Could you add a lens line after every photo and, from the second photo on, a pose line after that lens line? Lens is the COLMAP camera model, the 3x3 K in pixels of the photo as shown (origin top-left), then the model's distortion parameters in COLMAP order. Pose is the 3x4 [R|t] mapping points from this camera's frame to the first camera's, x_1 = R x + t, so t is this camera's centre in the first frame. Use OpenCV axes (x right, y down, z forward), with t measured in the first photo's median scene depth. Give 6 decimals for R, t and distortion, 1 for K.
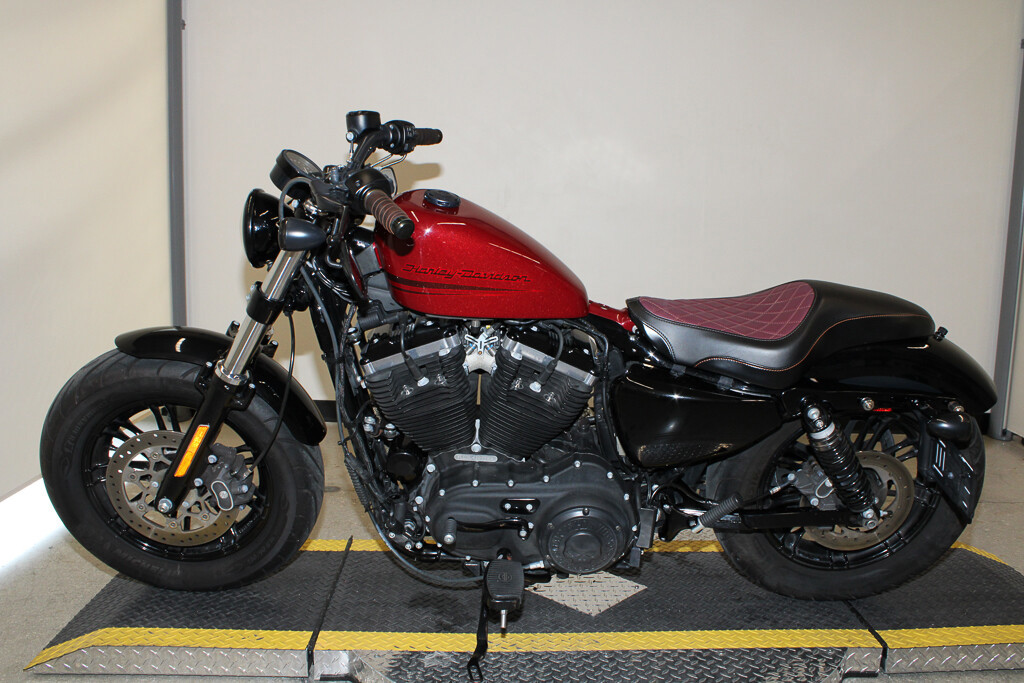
lens RADIAL K [[940.2, 0, 512.0], [0, 940.2, 341.5], [0, 0, 1]] dist [-0.133437, 0.129800]
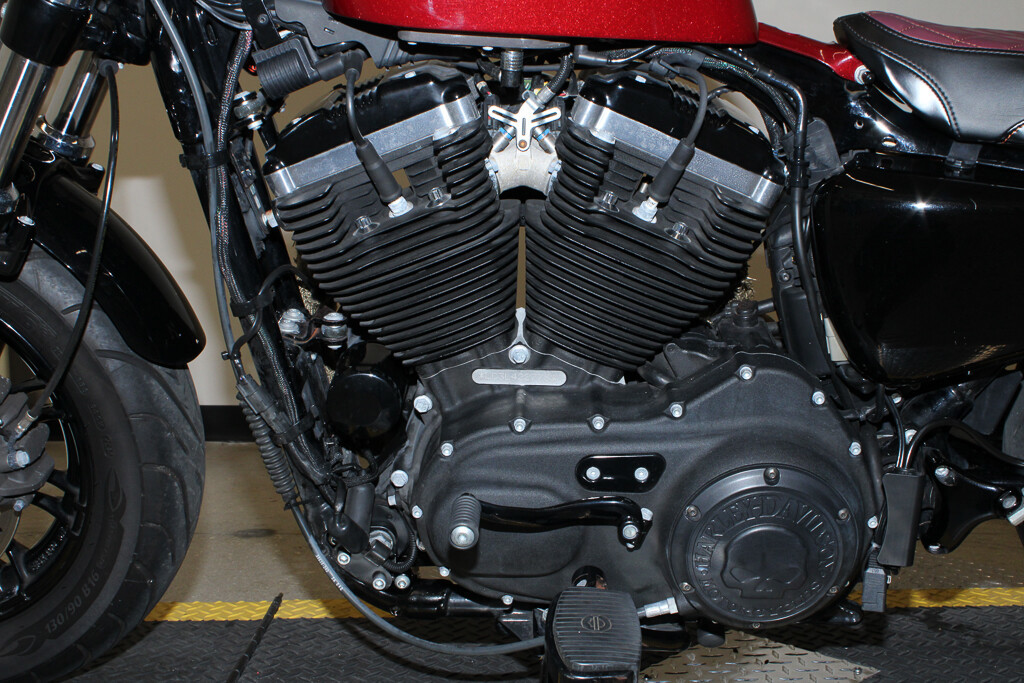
lens RADIAL K [[1275.4, 0, 512.0], [0, 1275.4, 341.5], [0, 0, 1]] dist [-0.033083, -0.006326]
pose [[0.999076, -0.028078, -0.032533, -0.021118], [0.026390, 0.998341, -0.051183, 0.138887], [0.033916, 0.050277, 0.998159, 0.373145]]
